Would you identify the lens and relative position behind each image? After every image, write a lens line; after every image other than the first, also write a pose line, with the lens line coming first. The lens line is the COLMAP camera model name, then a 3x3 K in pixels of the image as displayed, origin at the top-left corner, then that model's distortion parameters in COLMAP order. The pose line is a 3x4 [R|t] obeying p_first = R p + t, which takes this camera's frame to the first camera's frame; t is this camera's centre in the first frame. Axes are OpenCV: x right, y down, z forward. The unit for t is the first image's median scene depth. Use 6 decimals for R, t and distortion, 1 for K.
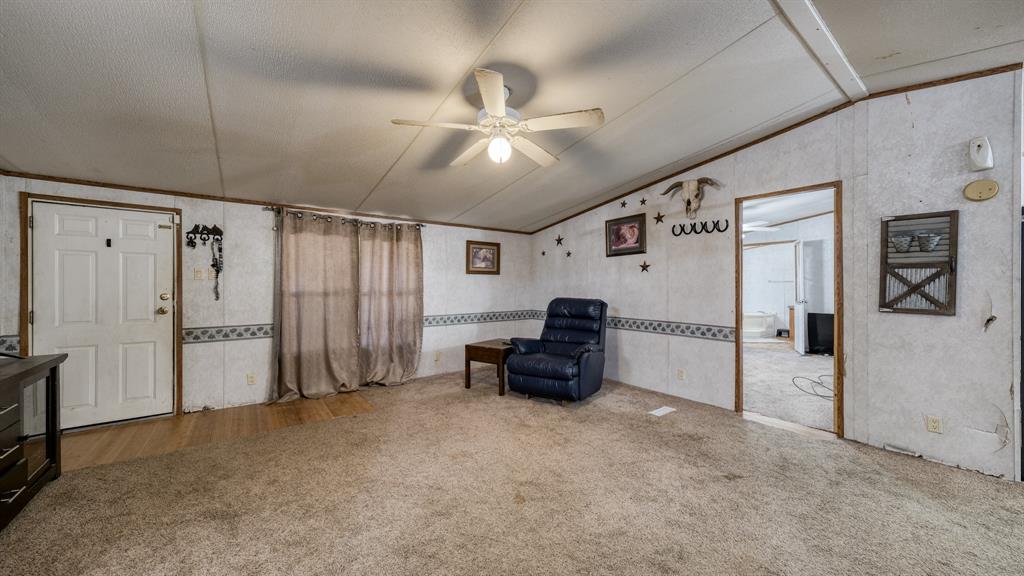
lens RADIAL K [[353.0, 0, 510.0], [0, 353.0, 285.8], [0, 0, 1]] dist [-0.003944, 0.000025]
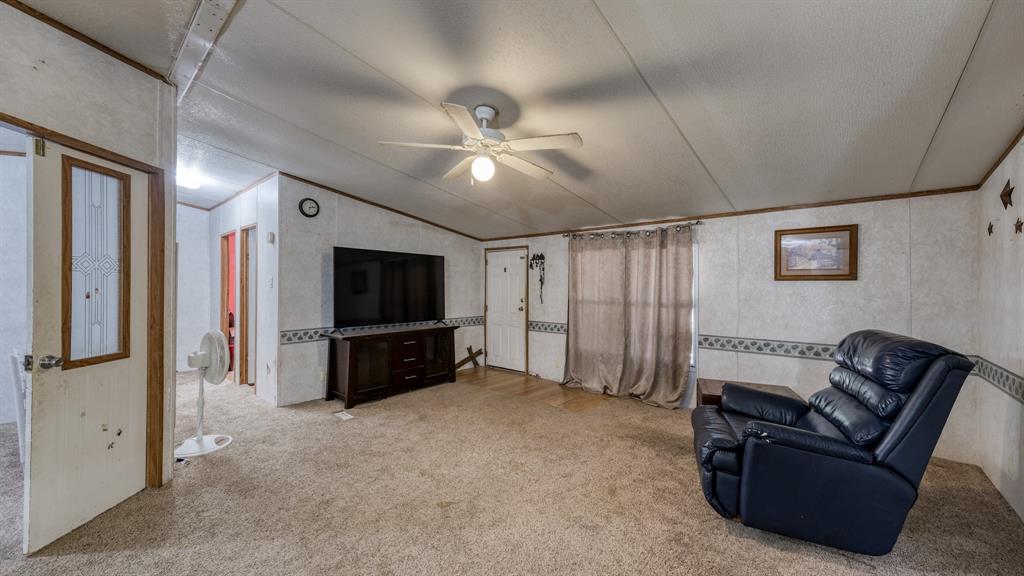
lens RADIAL K [[369.6, 0, 513.6], [0, 369.6, 289.1], [0, 0, 1]] dist [-0.001012, 0.000000]
pose [[0.231912, 0.006578, -0.972715, 0.609598], [-0.004127, 0.999975, 0.005779, -0.027714], [0.972728, 0.002674, 0.231933, 0.496410]]
